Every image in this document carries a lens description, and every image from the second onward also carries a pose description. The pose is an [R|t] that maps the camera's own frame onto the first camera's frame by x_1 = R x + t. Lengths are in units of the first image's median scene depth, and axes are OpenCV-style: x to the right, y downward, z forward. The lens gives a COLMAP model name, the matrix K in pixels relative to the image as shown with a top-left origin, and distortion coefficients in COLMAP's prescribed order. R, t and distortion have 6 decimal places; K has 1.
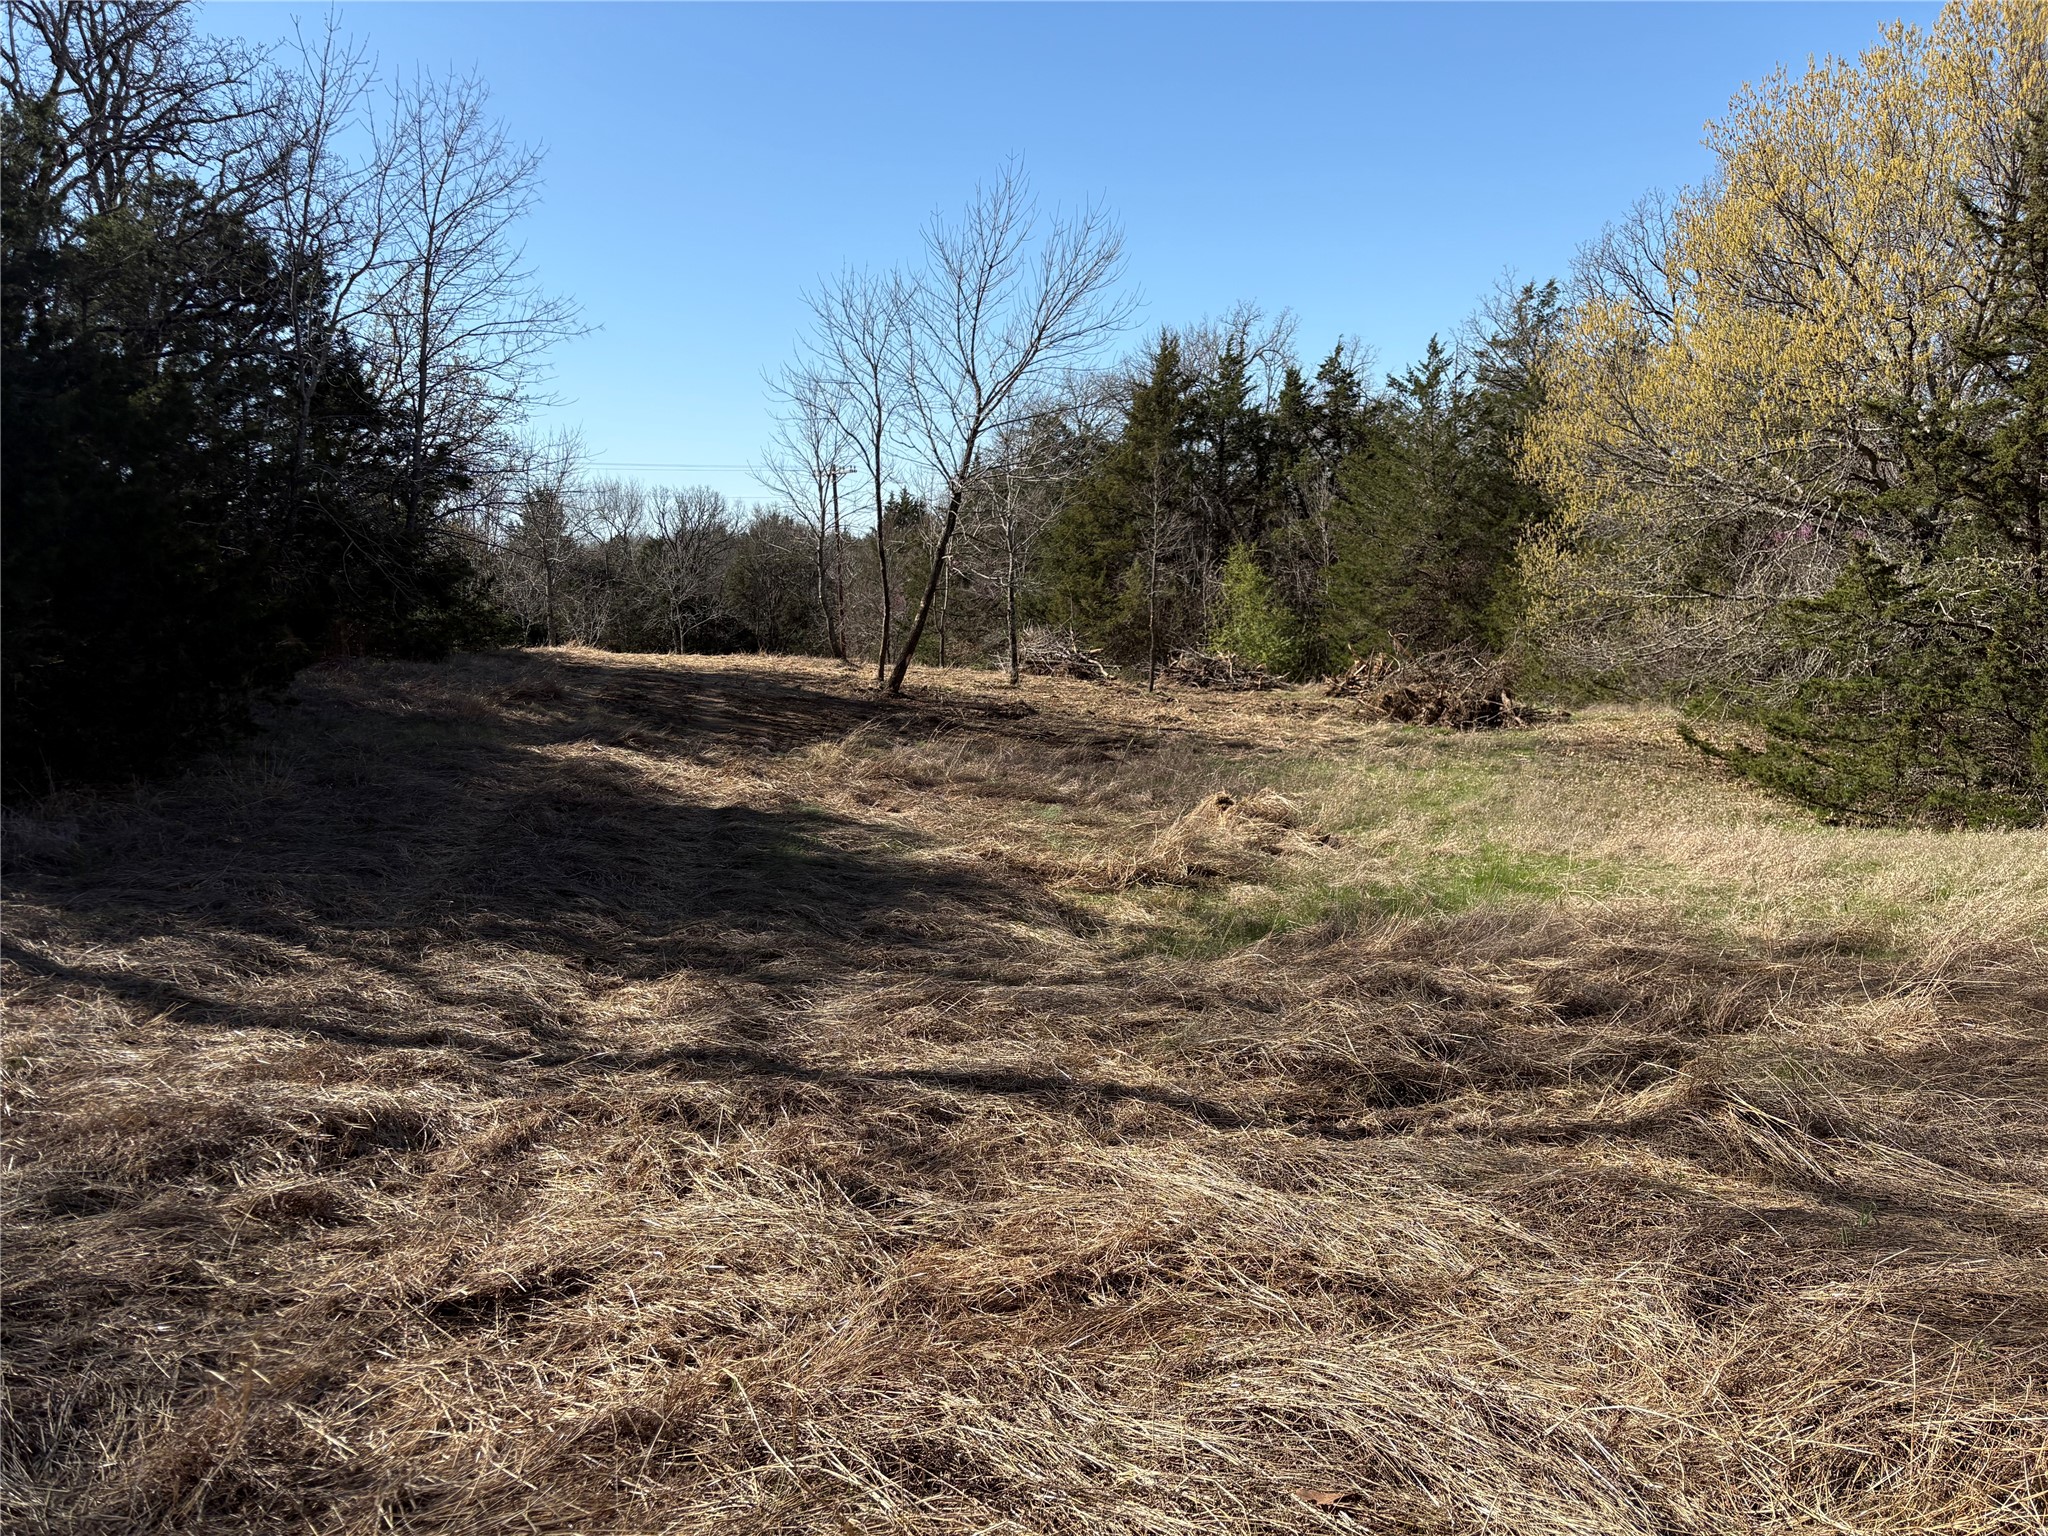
lens RADIAL K [[1560.3, 0, 1032.3], [0, 1560.3, 772.0], [0, 0, 1]] dist [0.044371, -0.046735]
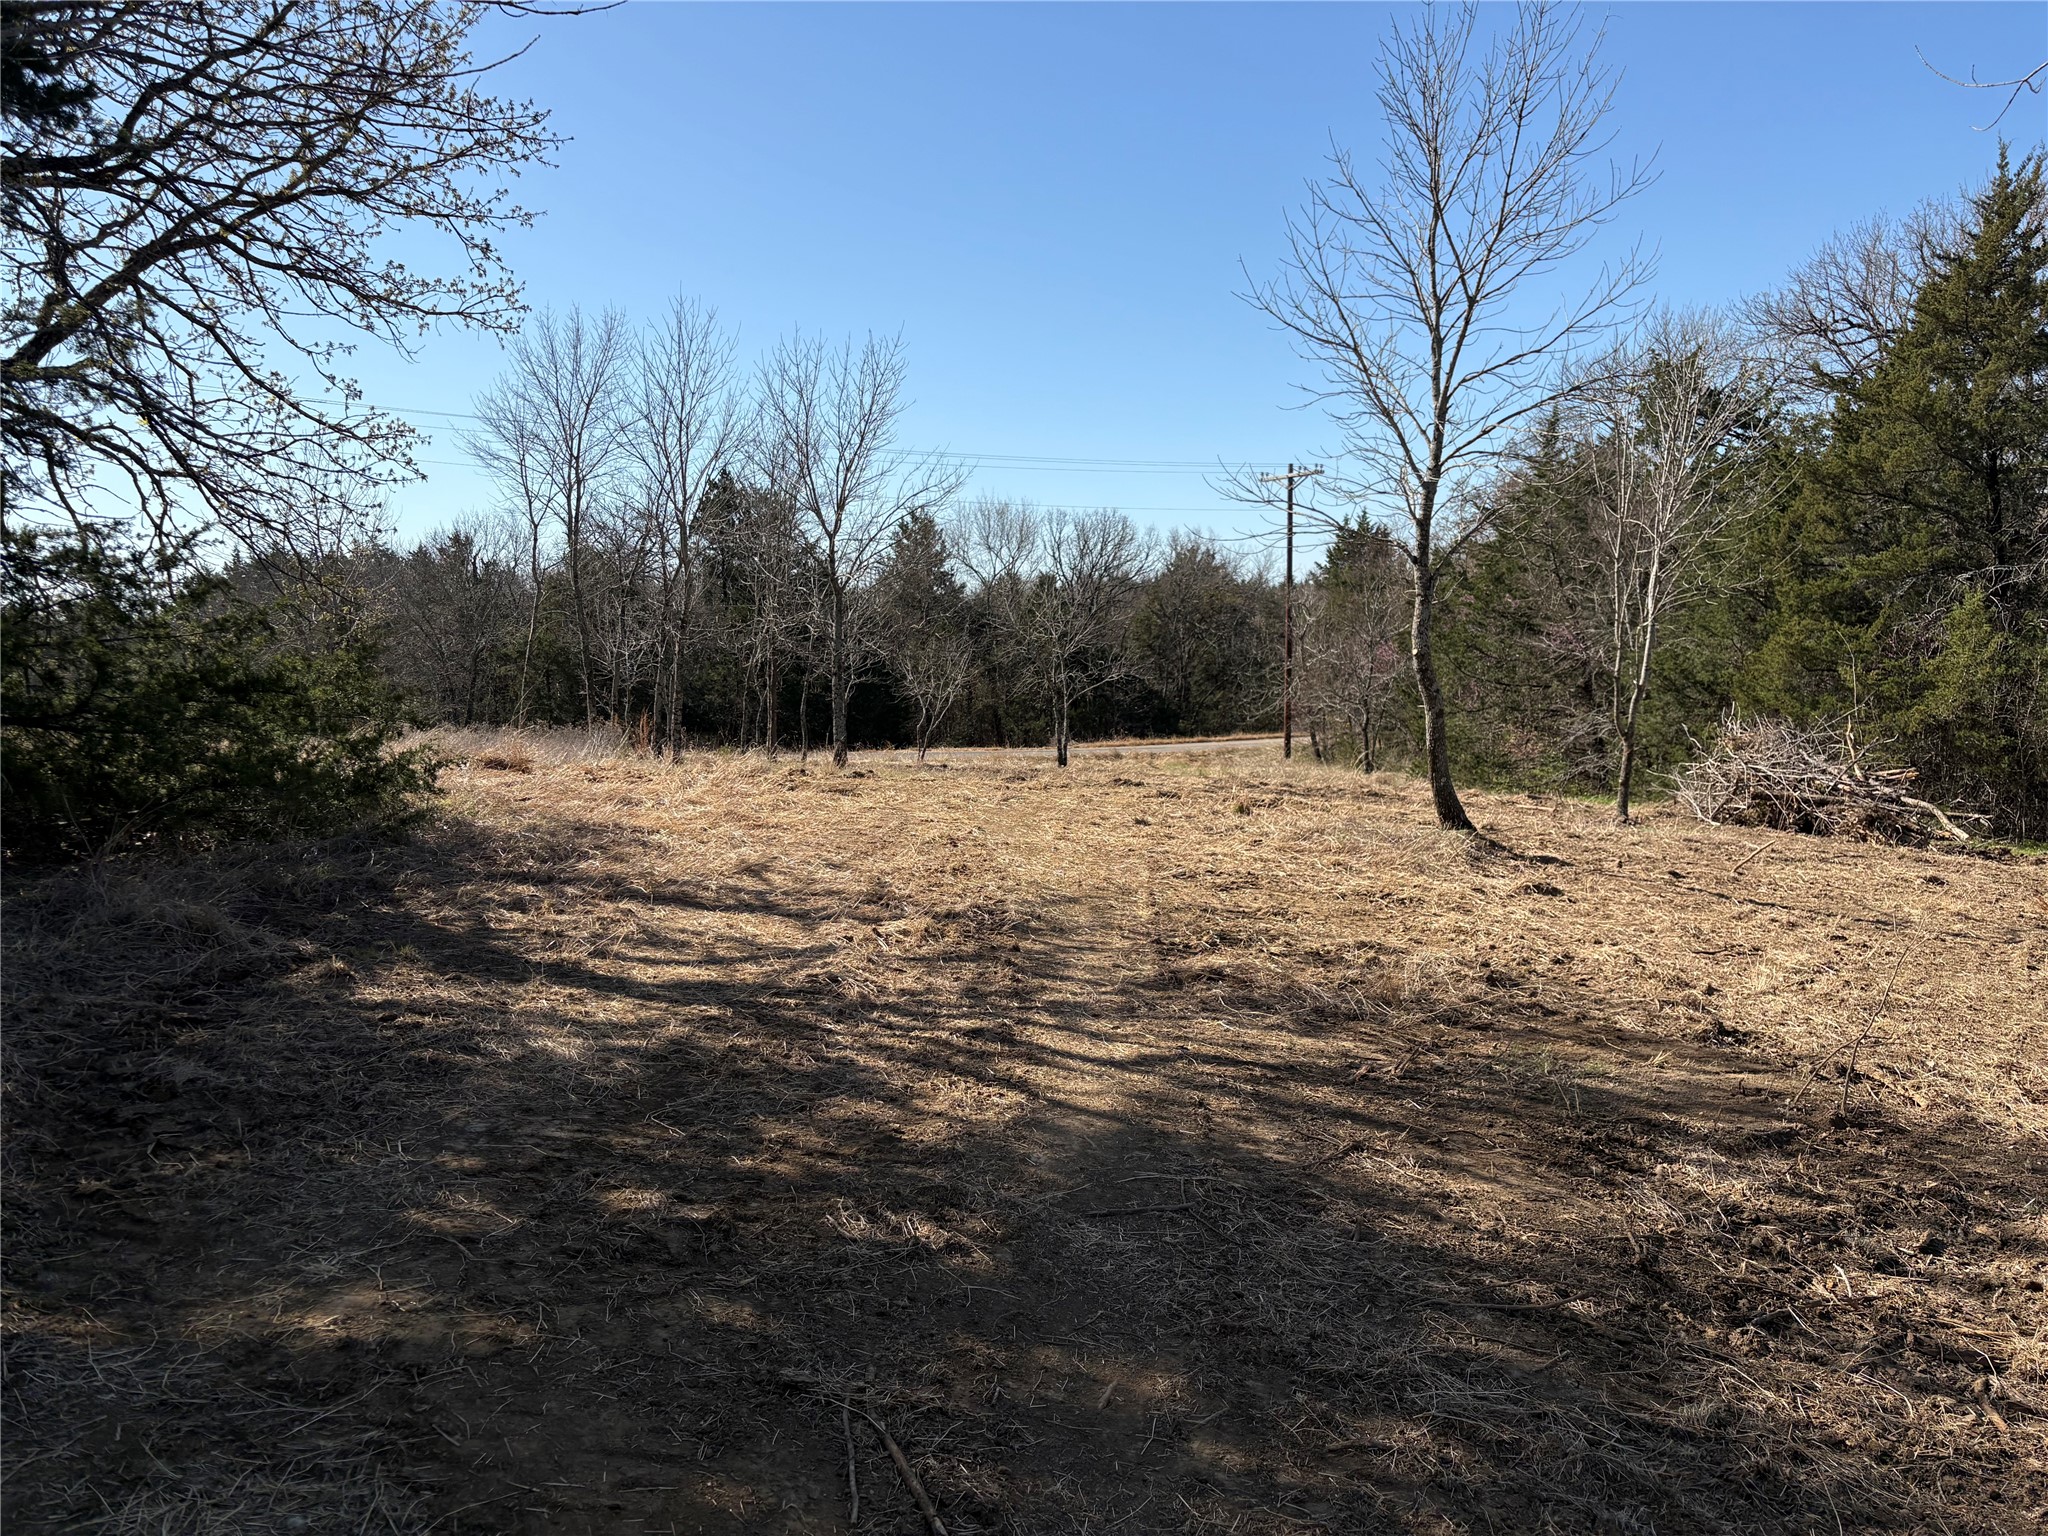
lens RADIAL K [[1560.3, 0, 1024.6], [0, 1560.3, 773.7], [0, 0, 1]] dist [0.044371, -0.046735]
pose [[0.966749, 0.037184, -0.253010, -0.046253], [-0.045178, 0.998644, -0.025857, -0.025988], [0.251705, 0.036428, 0.967118, 0.228899]]
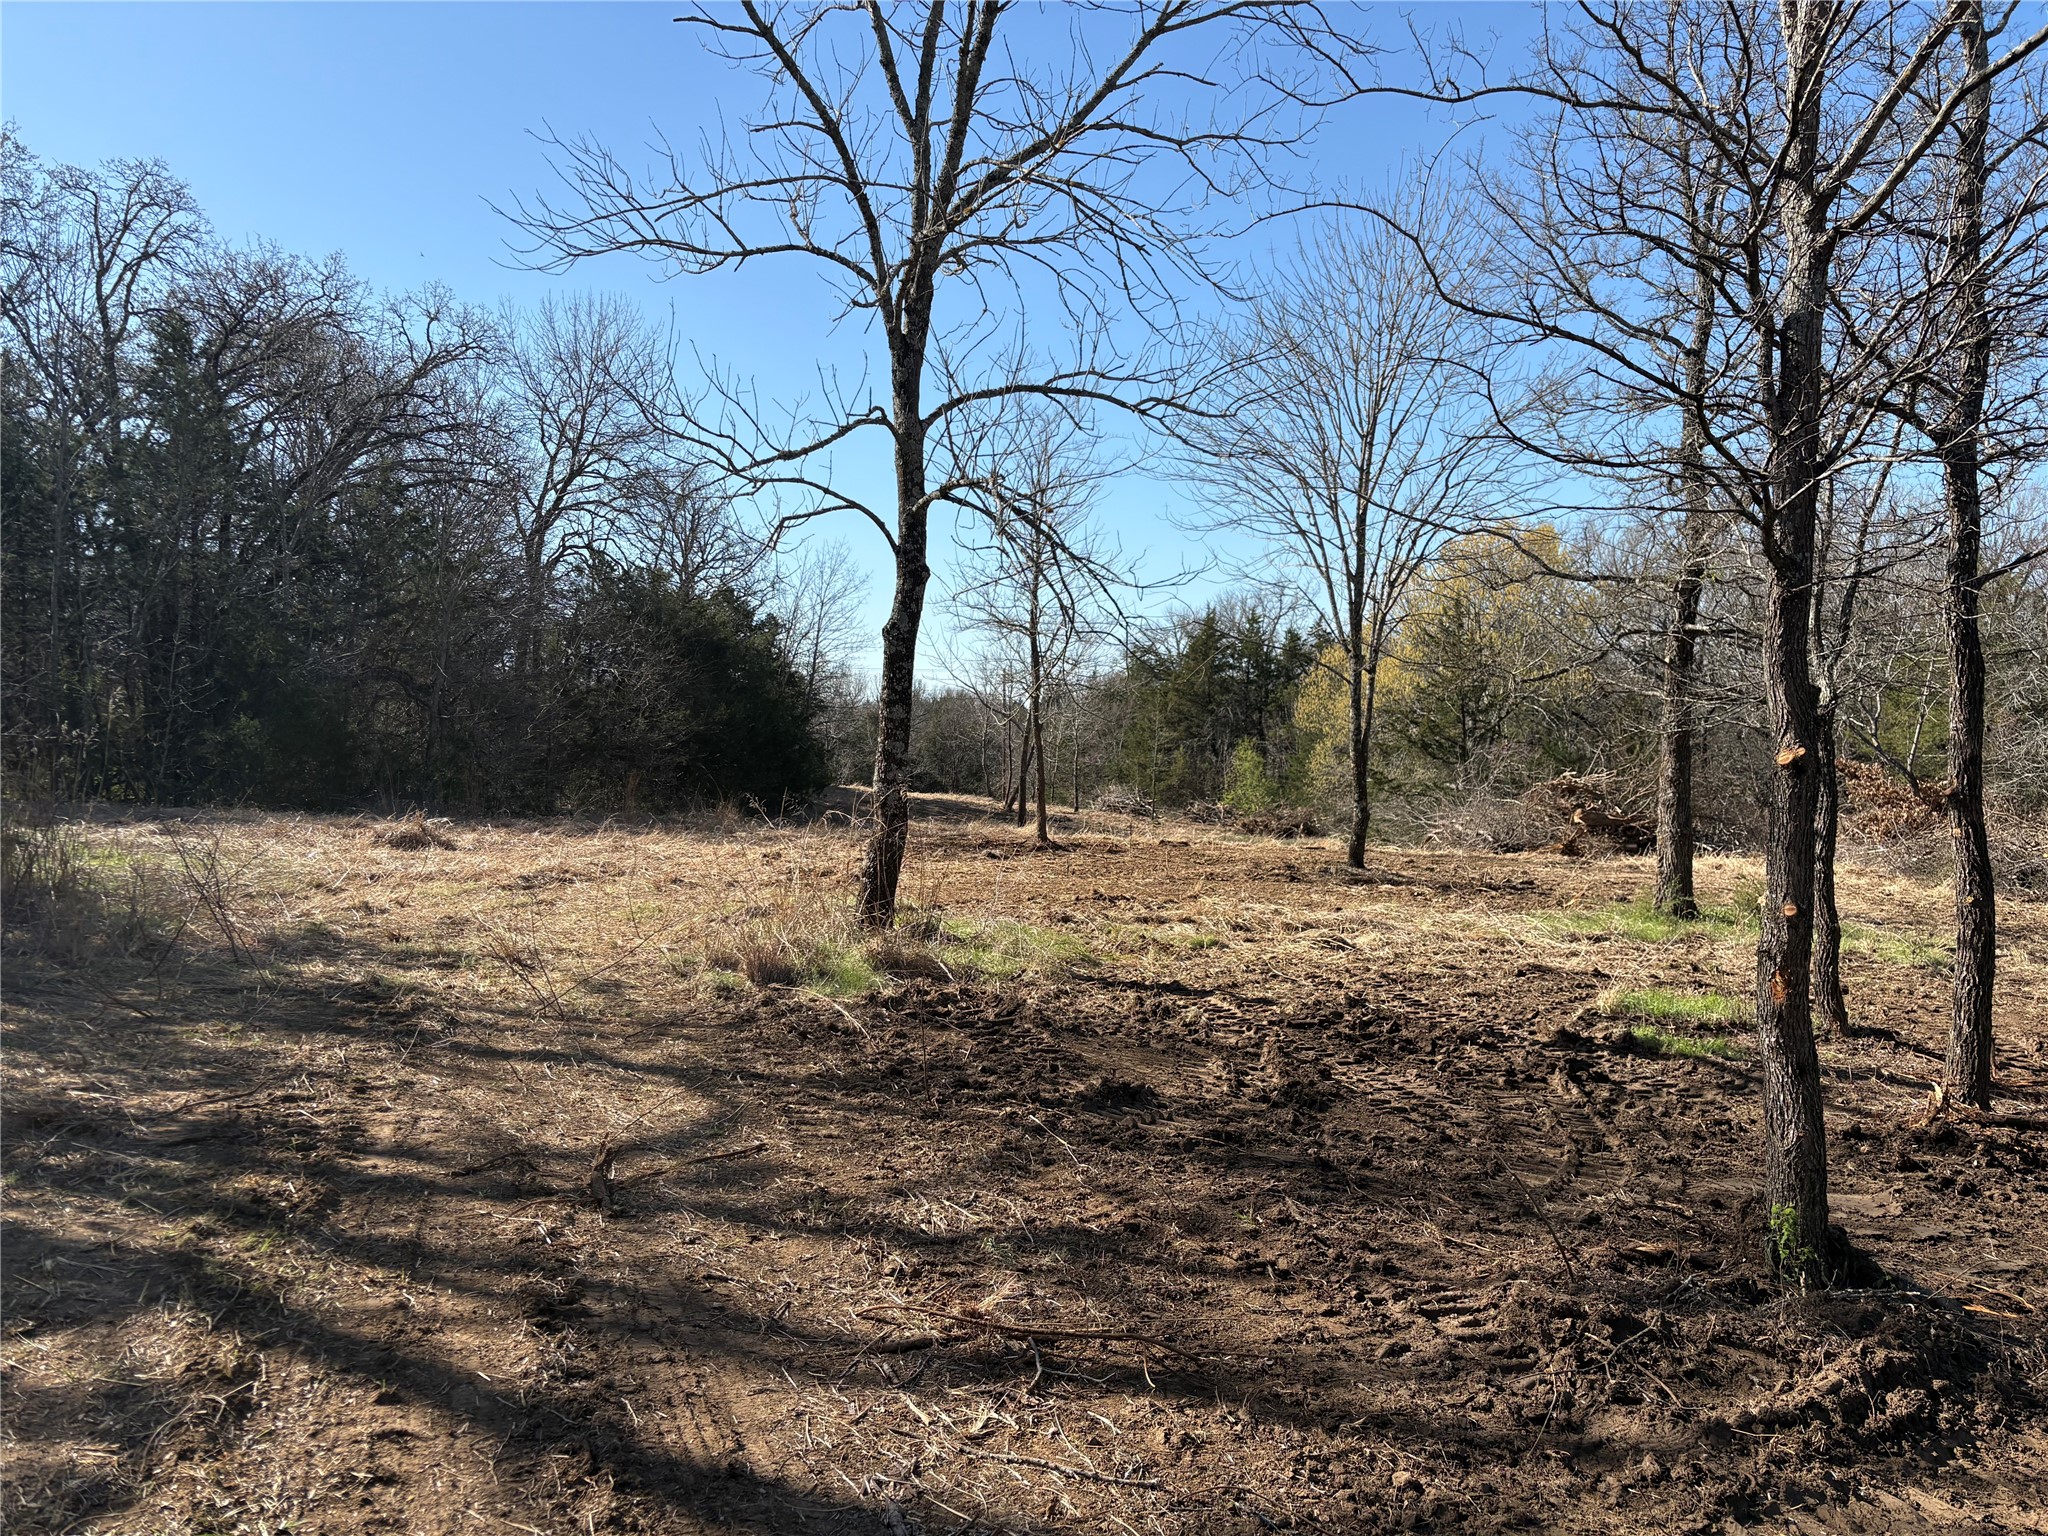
lens RADIAL K [[1560.3, 0, 1025.2], [0, 1560.3, 767.5], [0, 0, 1]] dist [0.044371, -0.046735]
pose [[0.992232, 0.030838, -0.120522, 0.051977], [-0.042961, 0.994127, -0.099323, 0.027628], [0.116751, 0.103729, 0.987729, -0.311593]]
